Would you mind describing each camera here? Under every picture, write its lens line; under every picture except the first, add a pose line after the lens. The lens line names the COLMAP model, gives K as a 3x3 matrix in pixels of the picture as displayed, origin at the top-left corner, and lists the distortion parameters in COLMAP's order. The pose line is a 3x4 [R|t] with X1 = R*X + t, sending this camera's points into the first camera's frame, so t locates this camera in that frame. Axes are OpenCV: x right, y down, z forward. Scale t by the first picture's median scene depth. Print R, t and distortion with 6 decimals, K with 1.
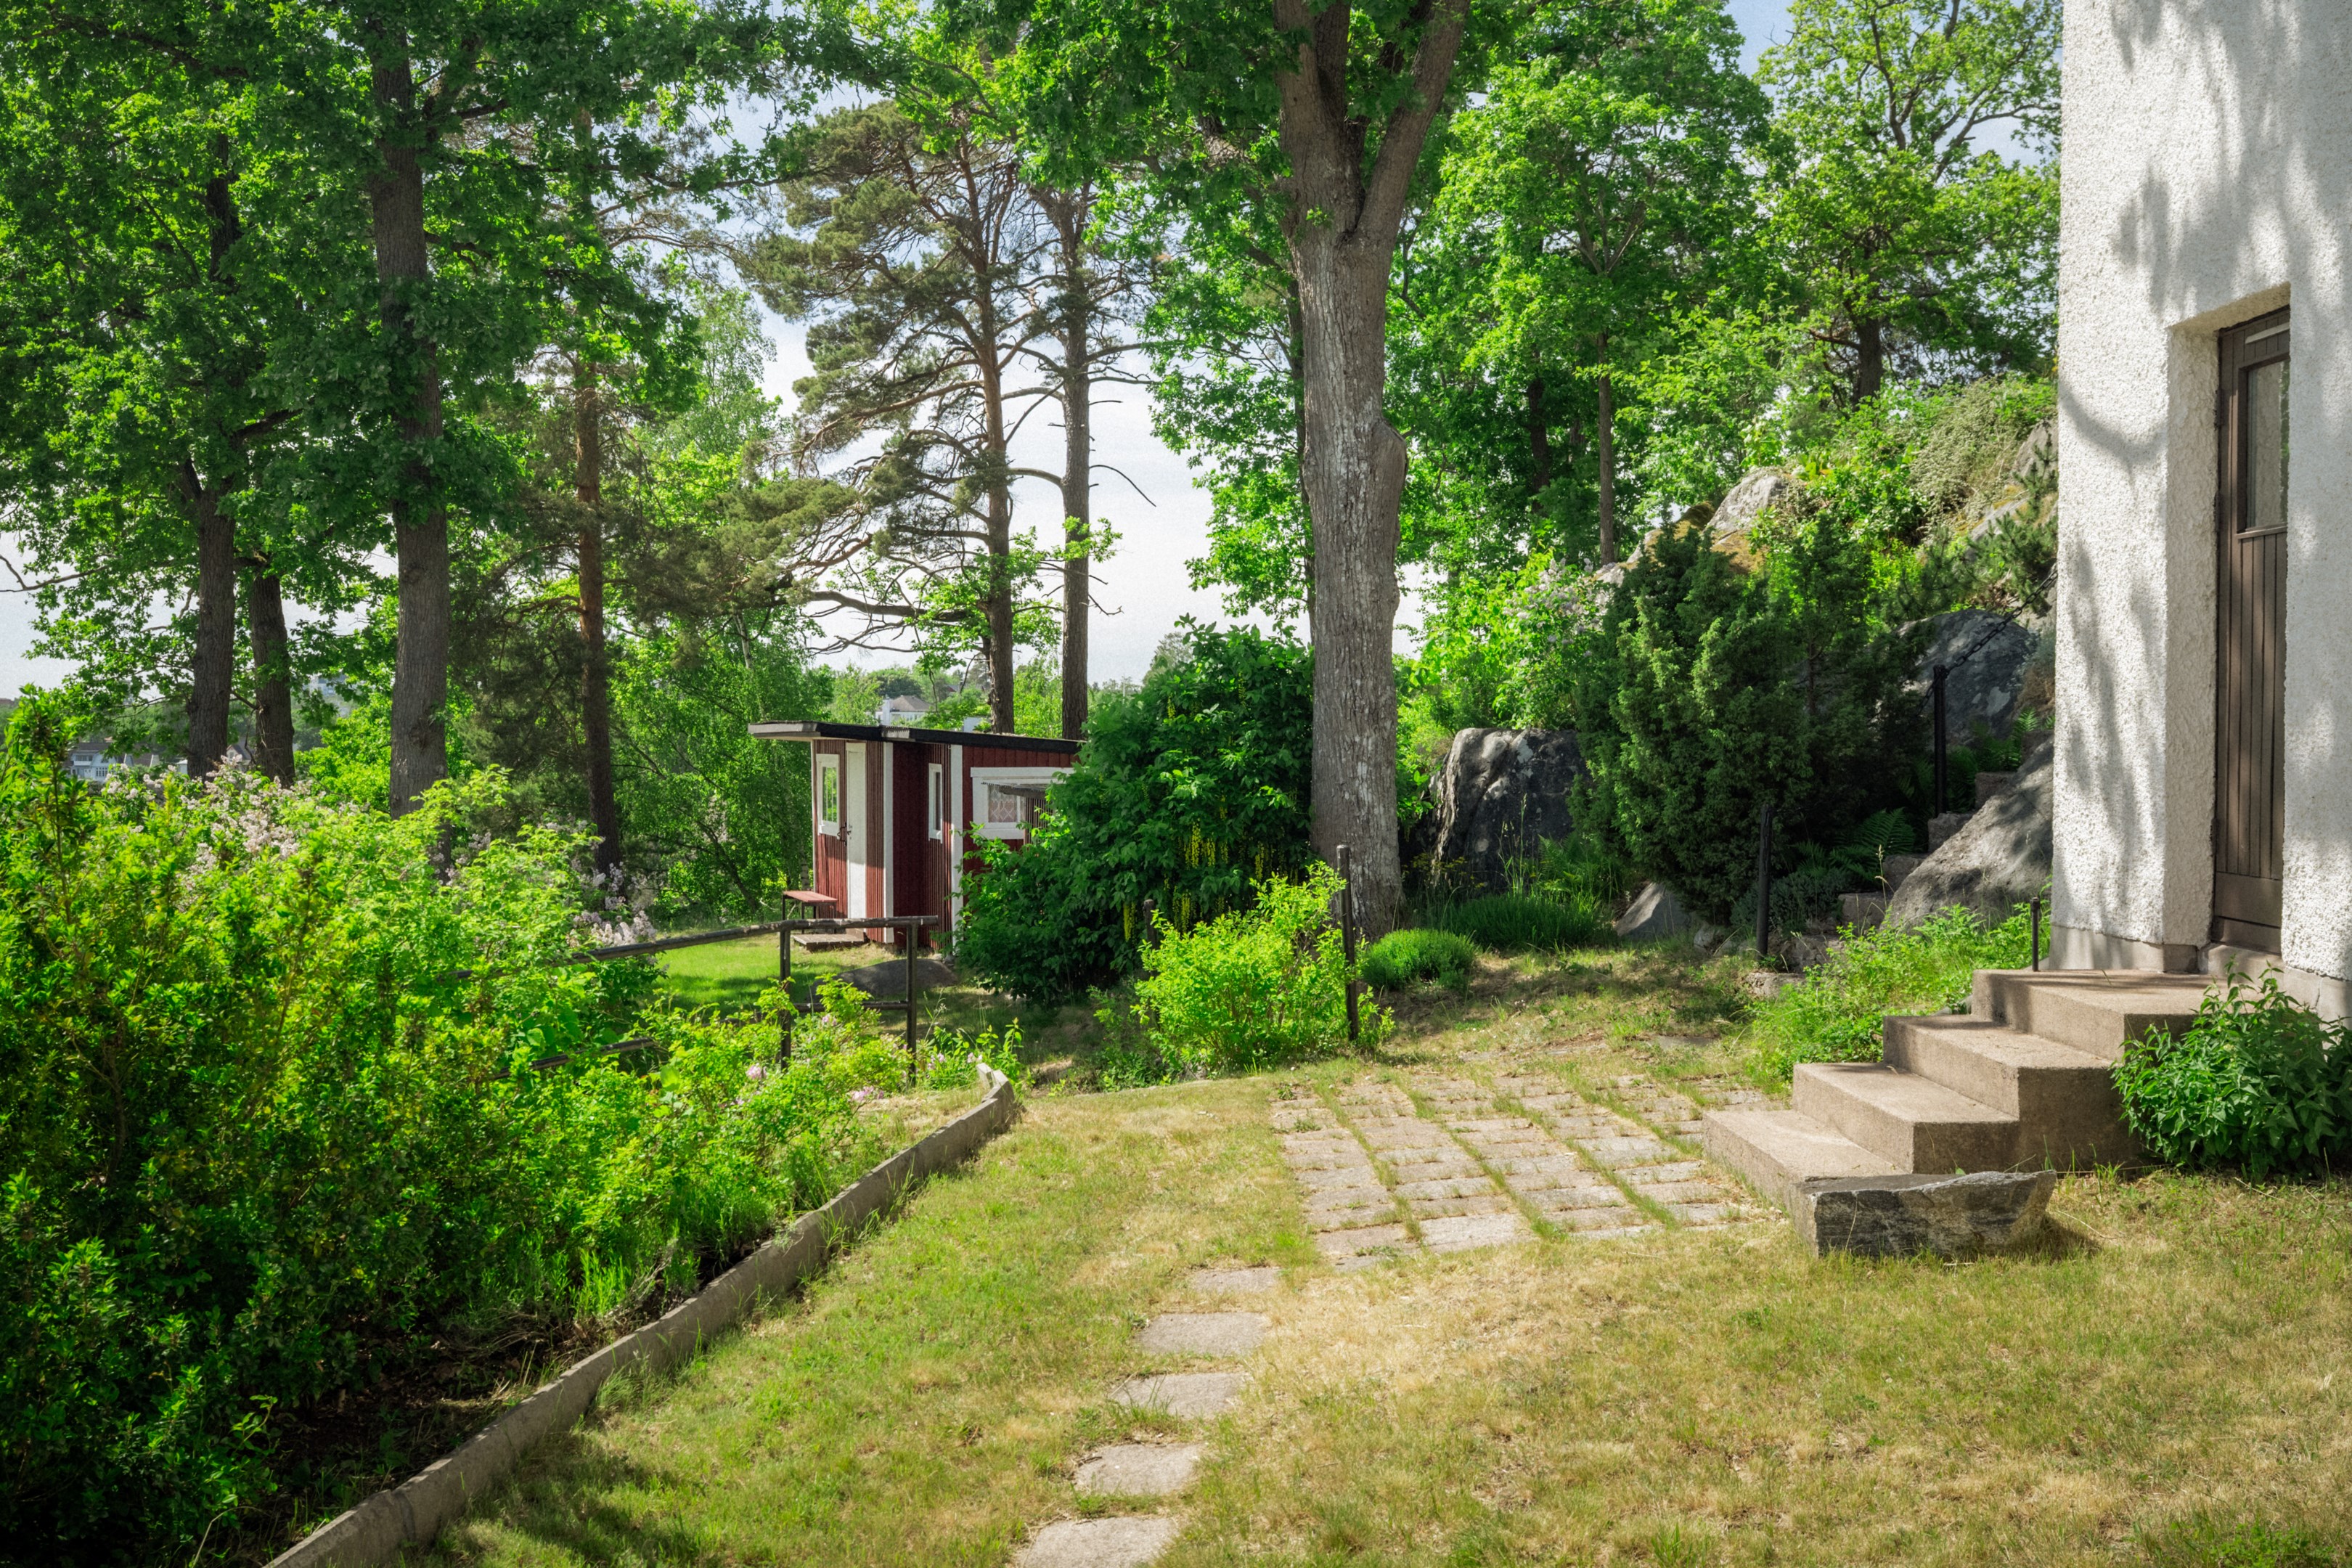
lens RADIAL K [[2416.6, 0, 1177.6], [0, 2416.6, 790.0], [0, 0, 1]] dist [-0.002727, 0.000000]
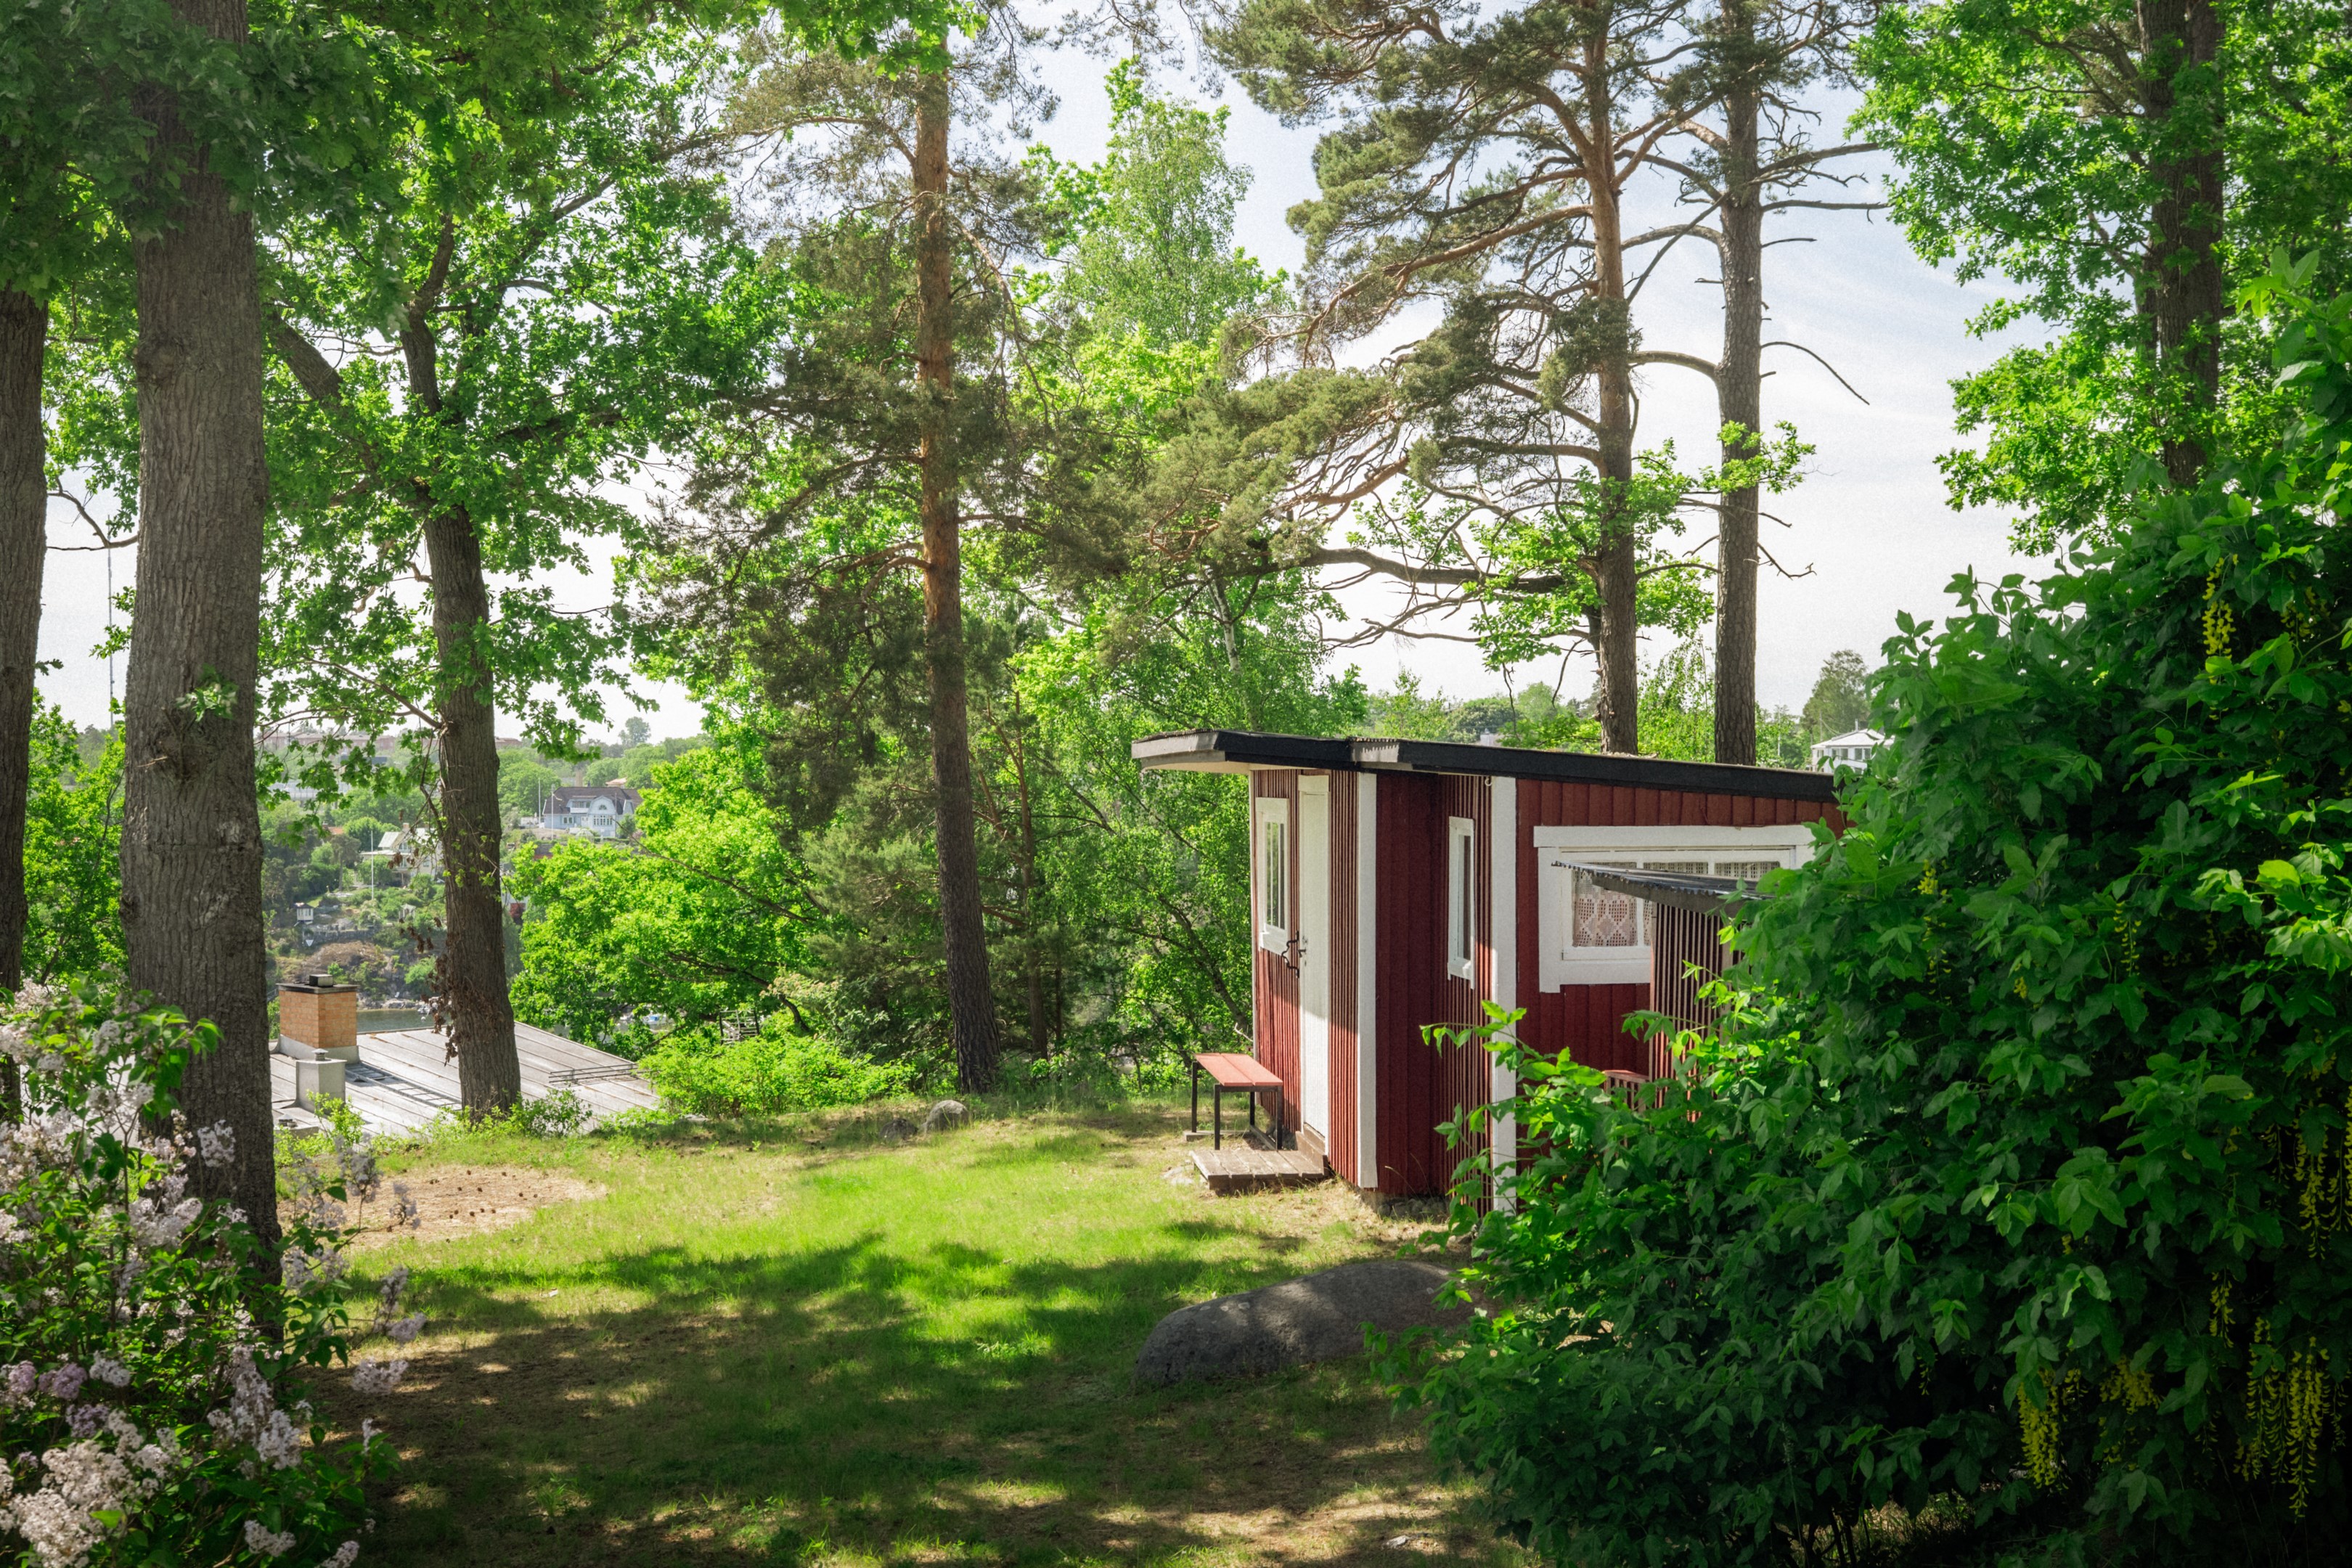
lens RADIAL K [[2859.4, 0, 1175.5], [0, 2859.4, 806.3], [0, 0, 1]] dist [0.032218, 0.000000]
pose [[0.973744, 0.002089, -0.227636, -0.015520], [-0.004998, 0.999913, -0.012202, -0.003373], [0.227591, 0.013019, 0.973670, 0.249803]]
